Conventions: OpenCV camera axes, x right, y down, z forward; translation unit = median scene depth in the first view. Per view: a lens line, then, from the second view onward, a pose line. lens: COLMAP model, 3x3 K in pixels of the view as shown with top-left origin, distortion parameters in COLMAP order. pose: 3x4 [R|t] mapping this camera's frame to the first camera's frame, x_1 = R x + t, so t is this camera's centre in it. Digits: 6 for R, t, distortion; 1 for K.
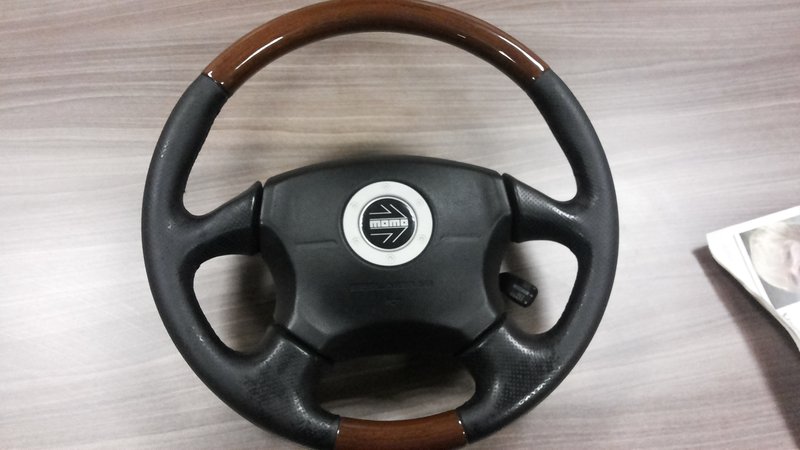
lens RADIAL K [[656.2, 0, 393.8], [0, 656.2, 231.4], [0, 0, 1]] dist [-0.009800, -0.032950]
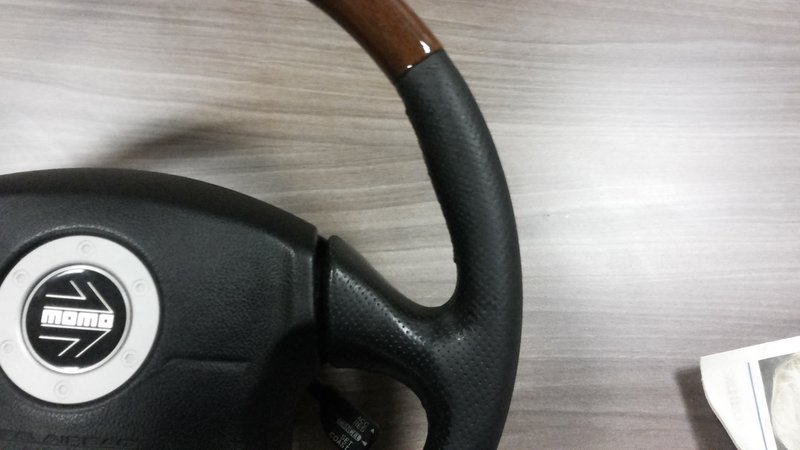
lens RADIAL K [[656.2, 0, 405.3], [0, 656.2, 227.9], [0, 0, 1]] dist [-0.009800, -0.032950]
pose [[0.989901, 0.132685, -0.049916, 0.245593], [-0.124676, 0.982422, 0.138934, -0.172258], [0.067473, -0.131307, 0.989043, 0.447343]]
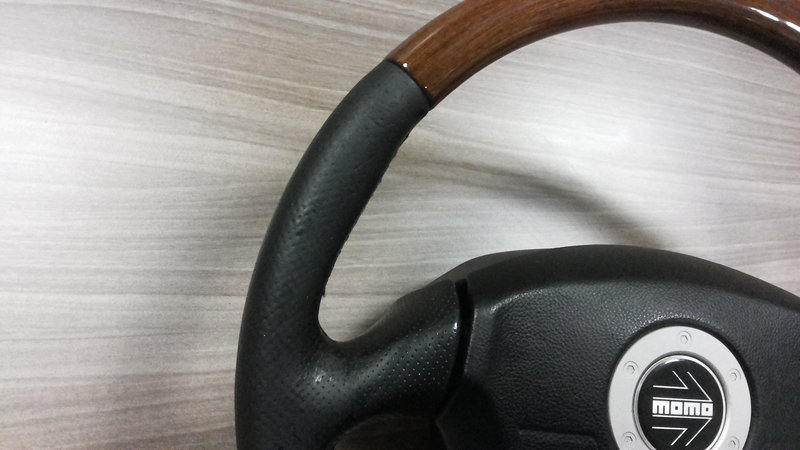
lens RADIAL K [[656.2, 0, 397.5], [0, 656.2, 227.3], [0, 0, 1]] dist [-0.009800, -0.032950]
pose [[0.978564, 0.166263, 0.121525, -0.299462], [-0.184353, 0.970228, 0.157071, -0.180803], [-0.091791, -0.176108, 0.980082, 0.455780]]
